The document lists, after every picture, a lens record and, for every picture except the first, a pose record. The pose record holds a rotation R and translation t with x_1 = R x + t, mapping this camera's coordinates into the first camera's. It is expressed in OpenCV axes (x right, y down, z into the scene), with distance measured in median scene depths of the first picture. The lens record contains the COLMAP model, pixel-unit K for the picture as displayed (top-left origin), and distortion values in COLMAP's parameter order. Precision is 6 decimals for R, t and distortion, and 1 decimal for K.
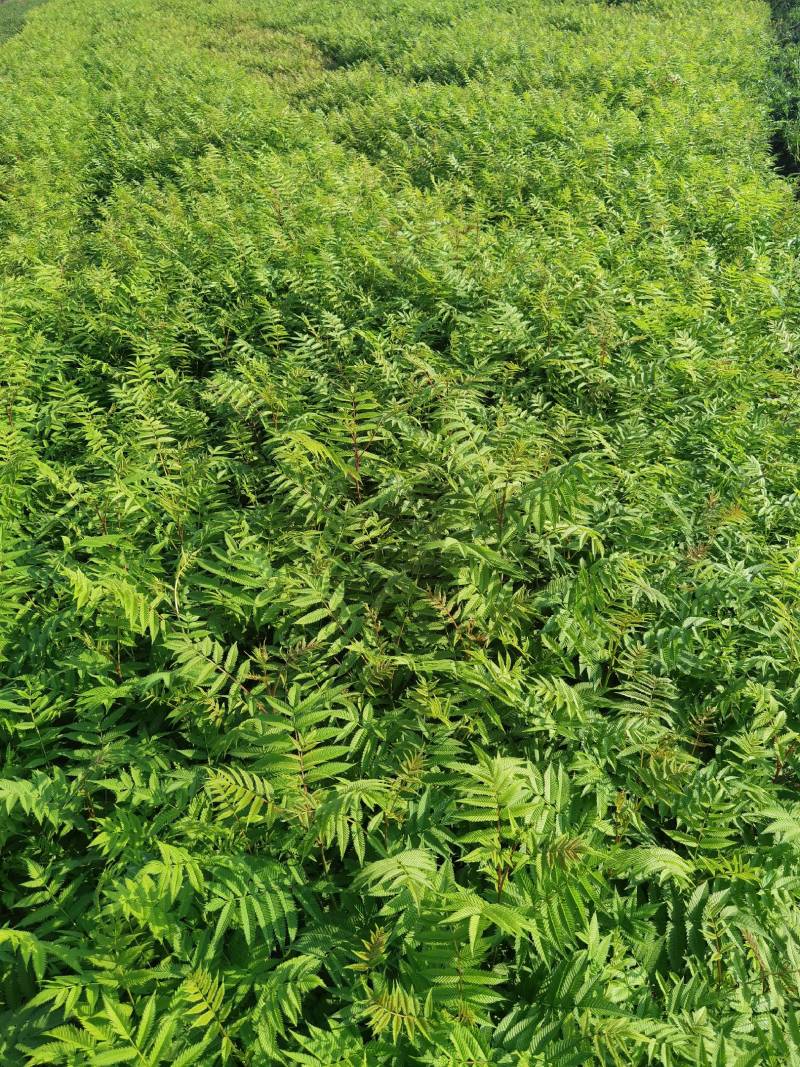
lens RADIAL K [[853.5, 0, 404.9], [0, 853.5, 529.5], [0, 0, 1]] dist [0.002269, 0.008165]
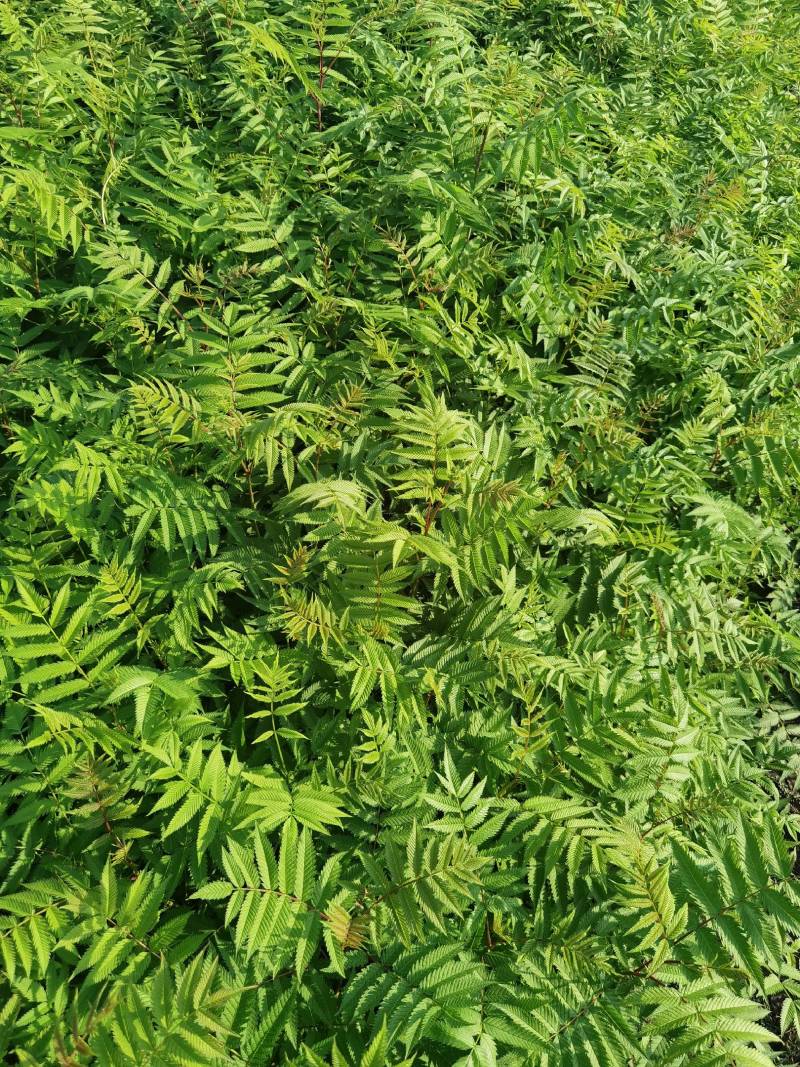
lens RADIAL K [[853.5, 0, 402.7], [0, 853.5, 532.5], [0, 0, 1]] dist [0.002269, 0.008165]
pose [[0.991853, 0.100156, 0.078712, 0.004383], [-0.119981, 0.942106, 0.313116, 0.089167], [-0.042795, -0.320009, 0.946448, 0.044795]]
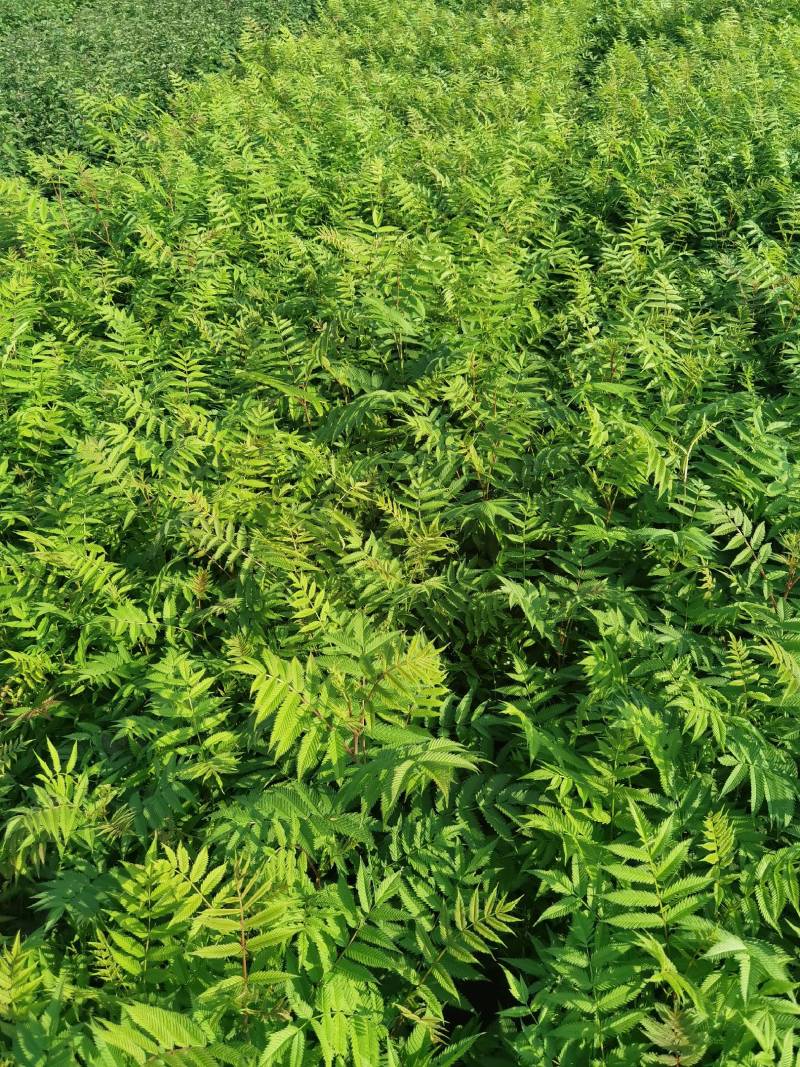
lens RADIAL K [[853.5, 0, 400.1], [0, 853.5, 531.7], [0, 0, 1]] dist [0.002269, 0.008165]
pose [[0.891496, 0.304302, -0.335611, -0.226092], [-0.263400, 0.950900, 0.162514, 0.090035], [0.368585, -0.056481, 0.927876, -0.037548]]
